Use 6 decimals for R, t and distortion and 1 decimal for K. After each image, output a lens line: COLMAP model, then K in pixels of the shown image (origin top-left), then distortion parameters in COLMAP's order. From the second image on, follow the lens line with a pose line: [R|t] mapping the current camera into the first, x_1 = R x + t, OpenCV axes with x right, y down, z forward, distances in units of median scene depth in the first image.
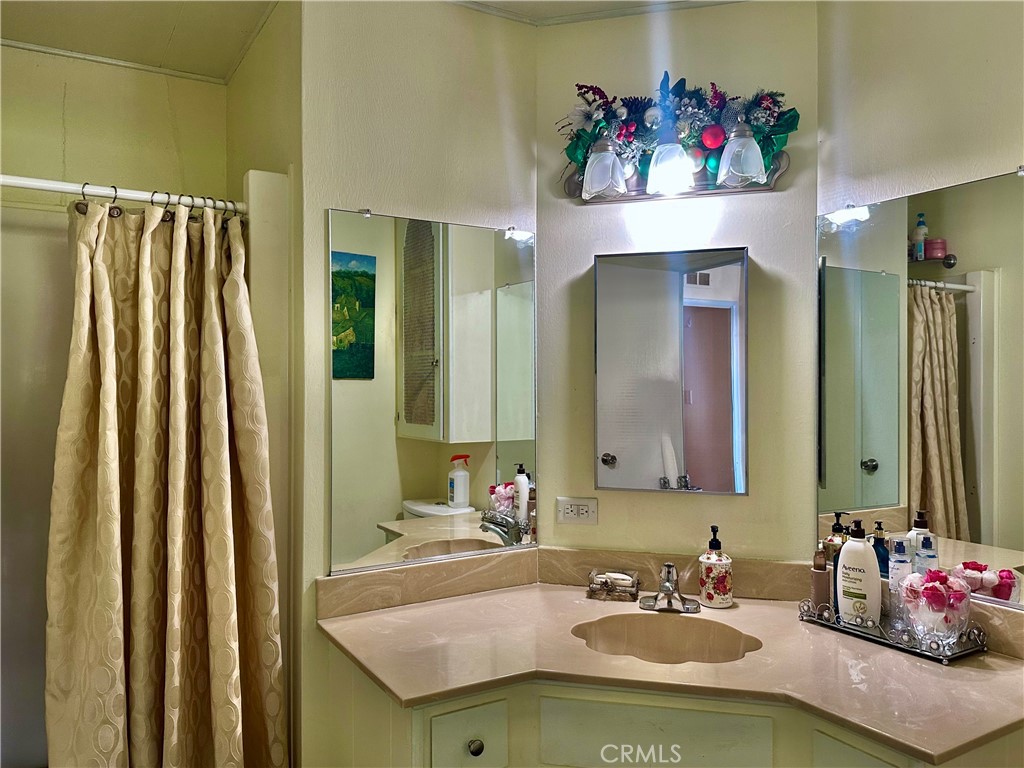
lens RADIAL K [[719.2, 0, 509.4], [0, 719.2, 383.0], [0, 0, 1]] dist [0.100143, -0.173211]
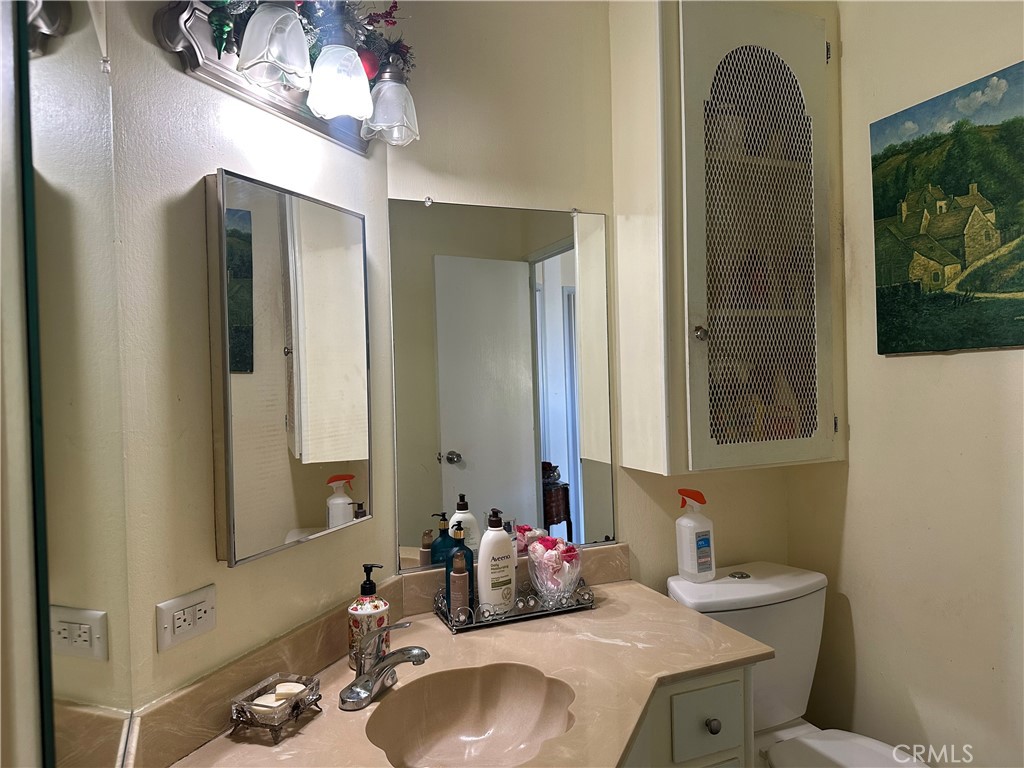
lens RADIAL K [[719.2, 0, 509.4], [0, 719.2, 383.0], [0, 0, 1]] dist [0.100143, -0.173211]
pose [[0.167573, -0.022357, 0.985606, -0.488999], [0.032632, 0.999321, 0.017120, -0.005451], [-0.985319, 0.029294, 0.168189, 0.772970]]
